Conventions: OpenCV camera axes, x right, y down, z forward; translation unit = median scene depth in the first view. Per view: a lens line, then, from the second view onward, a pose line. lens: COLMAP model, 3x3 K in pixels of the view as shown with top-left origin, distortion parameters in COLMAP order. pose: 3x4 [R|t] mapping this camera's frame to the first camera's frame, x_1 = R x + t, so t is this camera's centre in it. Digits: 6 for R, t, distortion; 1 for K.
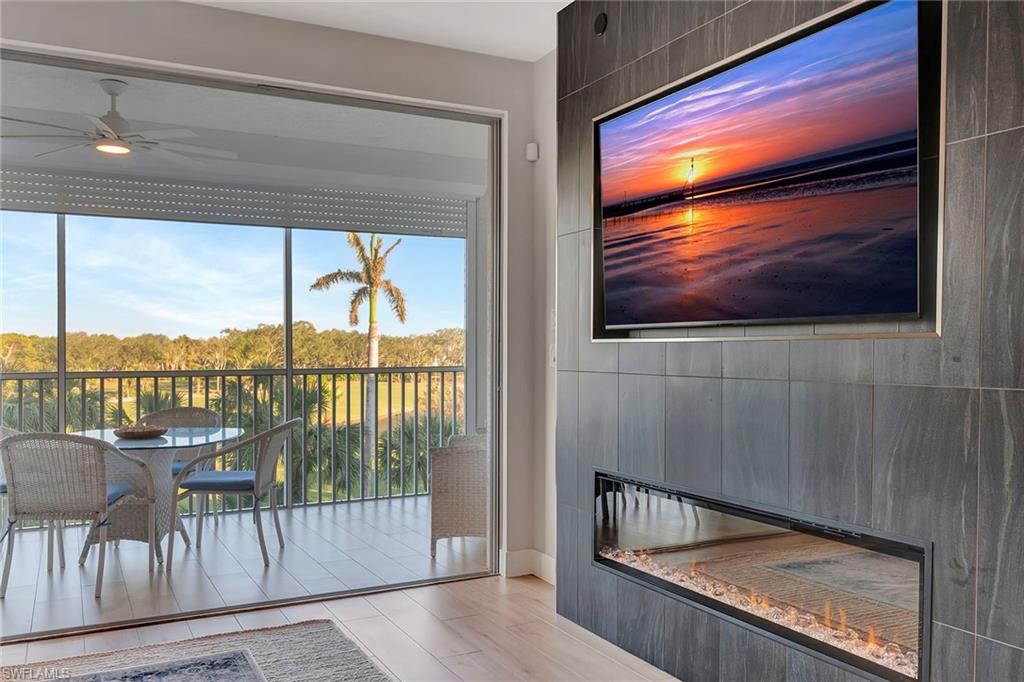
lens RADIAL K [[827.3, 0, 524.7], [0, 827.3, 374.2], [0, 0, 1]] dist [-0.026393, 0.005631]
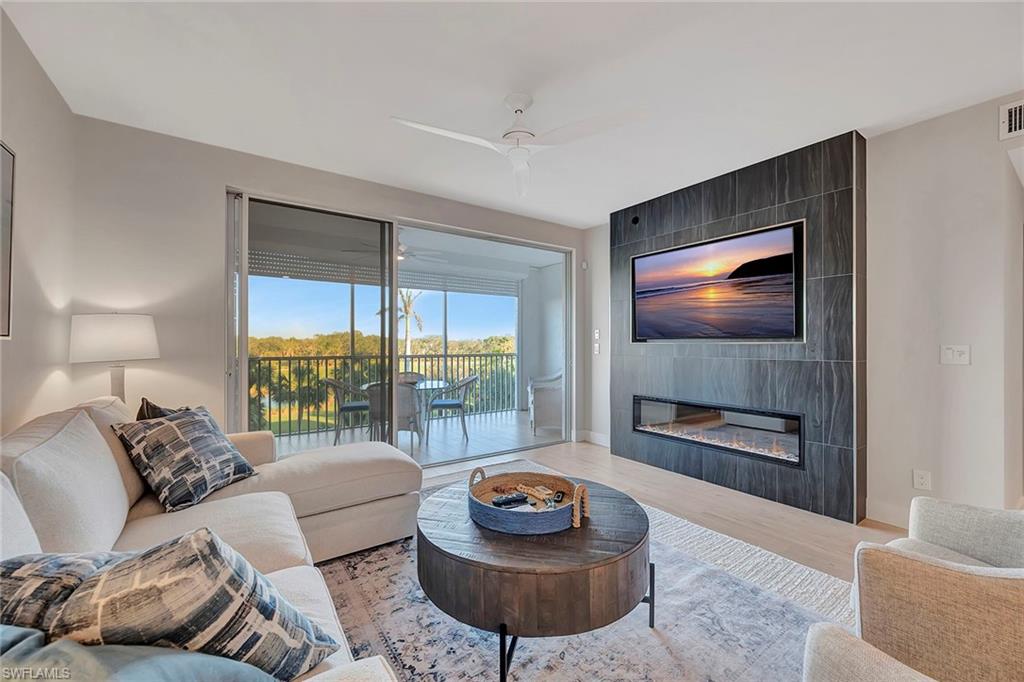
lens RADIAL K [[407.2, 0, 515.5], [0, 407.2, 340.4], [0, 0, 1]] dist [0.000068, 0.000068]
pose [[0.990873, 0.006123, 0.134659, -0.353087], [-0.000349, 0.999081, -0.042855, 0.003290], [-0.134798, 0.042417, 0.989965, -0.151841]]
